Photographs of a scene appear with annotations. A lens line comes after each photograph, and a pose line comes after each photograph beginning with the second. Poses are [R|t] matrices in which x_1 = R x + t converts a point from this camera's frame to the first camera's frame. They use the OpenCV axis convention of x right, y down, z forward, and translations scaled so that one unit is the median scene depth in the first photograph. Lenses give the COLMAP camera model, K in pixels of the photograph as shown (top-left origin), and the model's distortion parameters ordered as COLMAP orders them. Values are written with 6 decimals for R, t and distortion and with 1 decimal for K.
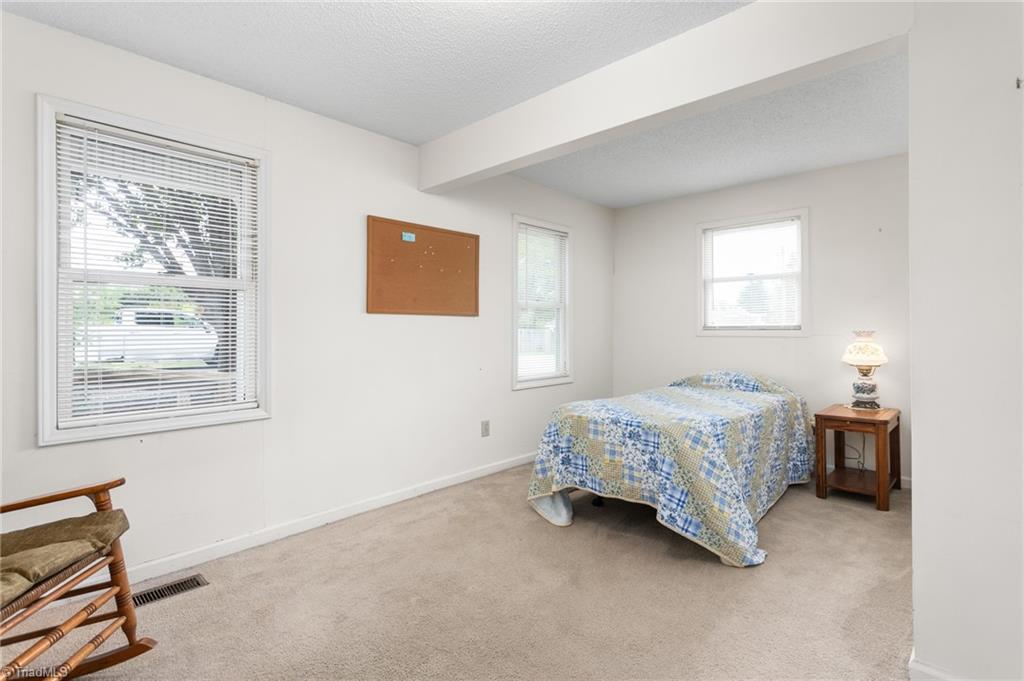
lens RADIAL K [[498.0, 0, 514.0], [0, 498.0, 332.9], [0, 0, 1]] dist [-0.001206, -0.000016]
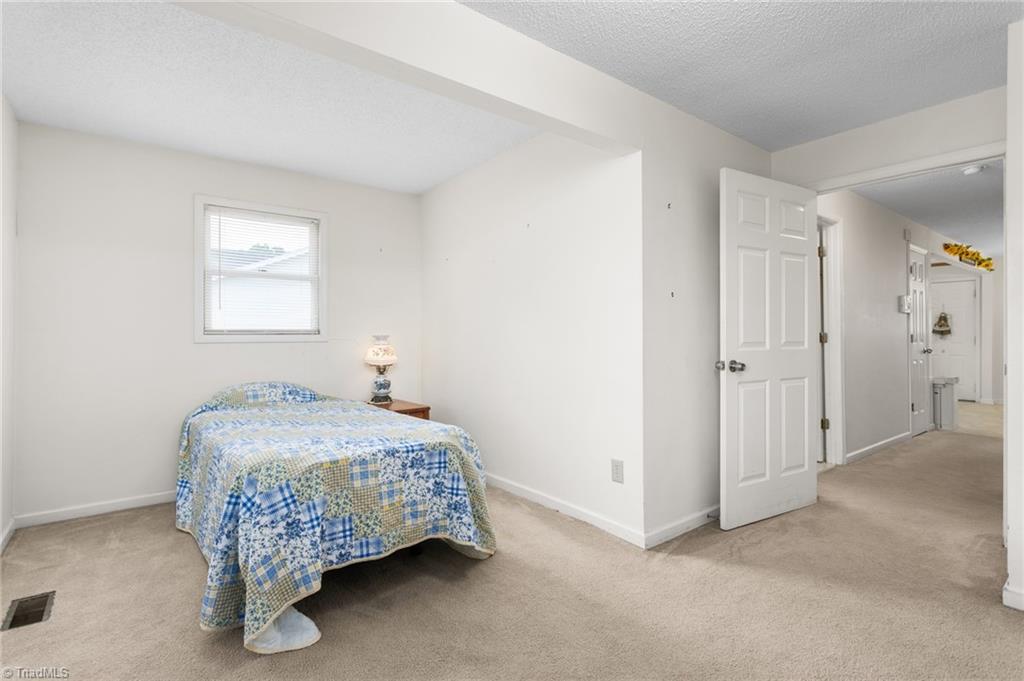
lens RADIAL K [[498.0, 0, 512.9], [0, 498.0, 341.7], [0, 0, 1]] dist [-0.001206, -0.000016]
pose [[0.143496, -0.011295, 0.989586, -0.510018], [0.005970, 0.999927, 0.010547, 0.000346], [-0.989633, 0.004395, 0.143553, 0.680760]]
